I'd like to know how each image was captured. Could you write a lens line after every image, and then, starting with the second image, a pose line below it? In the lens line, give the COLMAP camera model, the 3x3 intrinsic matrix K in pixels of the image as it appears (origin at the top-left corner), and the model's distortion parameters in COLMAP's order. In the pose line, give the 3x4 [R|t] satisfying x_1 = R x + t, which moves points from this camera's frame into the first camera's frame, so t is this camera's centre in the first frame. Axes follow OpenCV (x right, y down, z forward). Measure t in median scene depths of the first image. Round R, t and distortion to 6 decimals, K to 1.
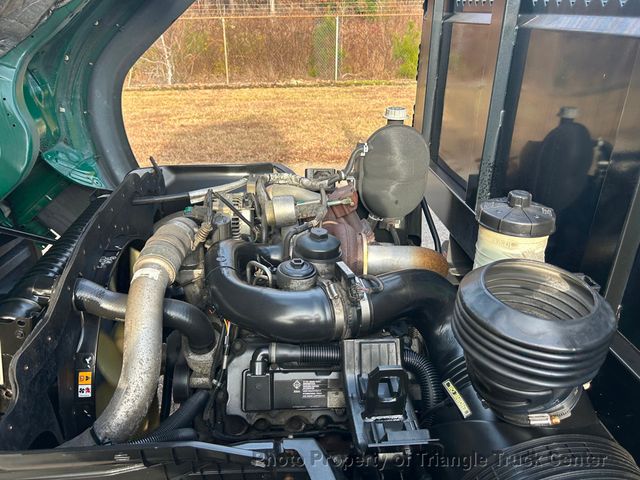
lens RADIAL K [[474.1, 0, 318.0], [0, 474.1, 243.6], [0, 0, 1]] dist [0.079537, -0.152397]
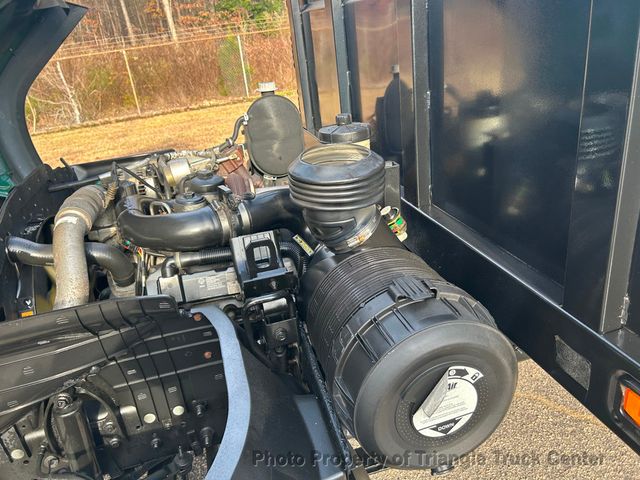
lens RADIAL K [[476.2, 0, 322.5], [0, 476.2, 236.6], [0, 0, 1]] dist [0.048802, -0.064189]
pose [[0.975901, -0.174928, 0.130455, 0.075485], [0.180475, 0.983063, -0.031890, 0.162783], [-0.122666, 0.054666, 0.990941, -0.195529]]
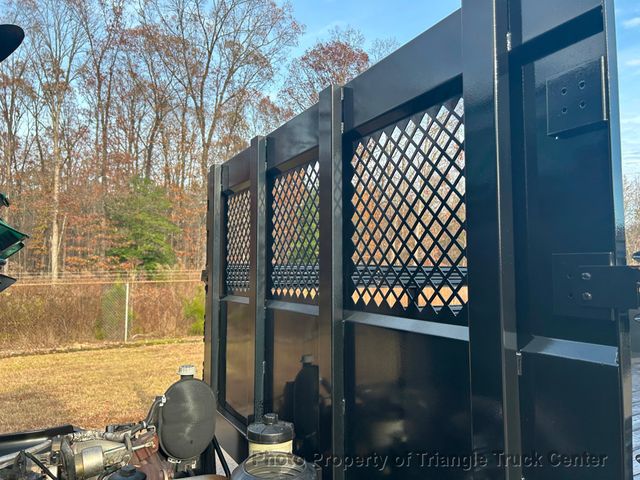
lens RADIAL K [[476.2, 0, 322.5], [0, 476.2, 236.6], [0, 0, 1]] dist [0.048802, -0.064189]
pose [[0.911428, 0.028754, 0.410454, -0.047146], [0.183506, 0.864444, -0.468041, 0.092269], [-0.368272, 0.501906, 0.782602, -0.339866]]
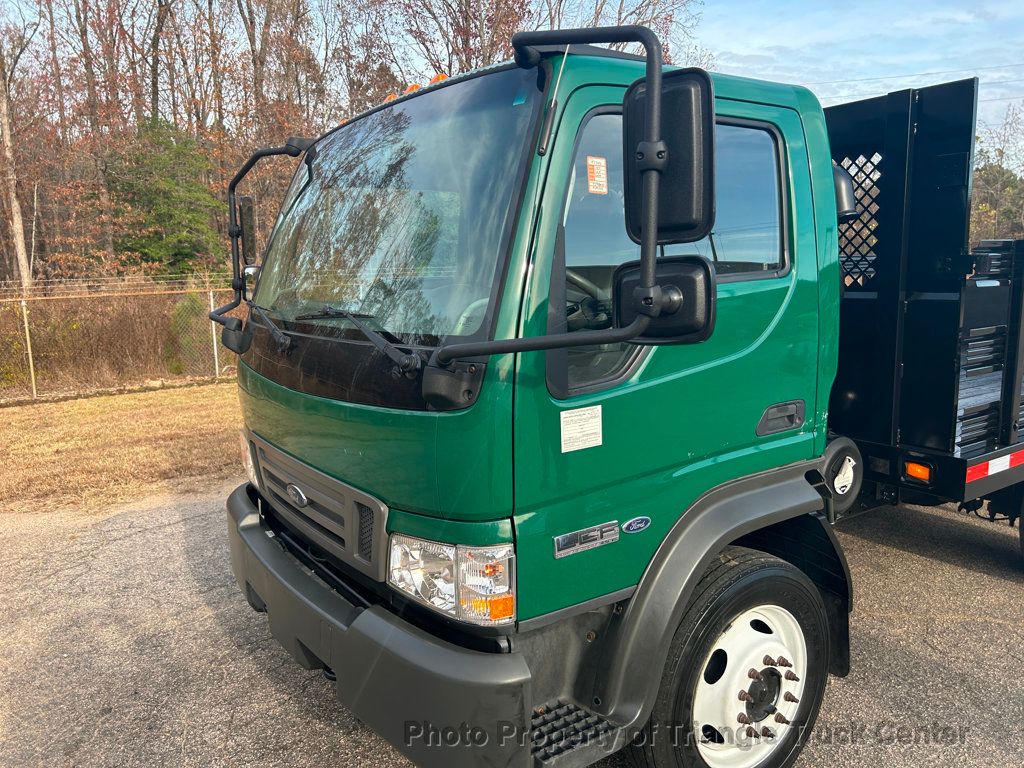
lens RADIAL K [[761.8, 0, 515.9], [0, 761.8, 378.6], [0, 0, 1]] dist [0.048802, -0.064189]
pose [[0.855516, -0.093062, 0.509344, -1.641499], [0.249441, 0.936113, -0.247935, 0.447112], [-0.453730, 0.339164, 0.824073, -1.060440]]
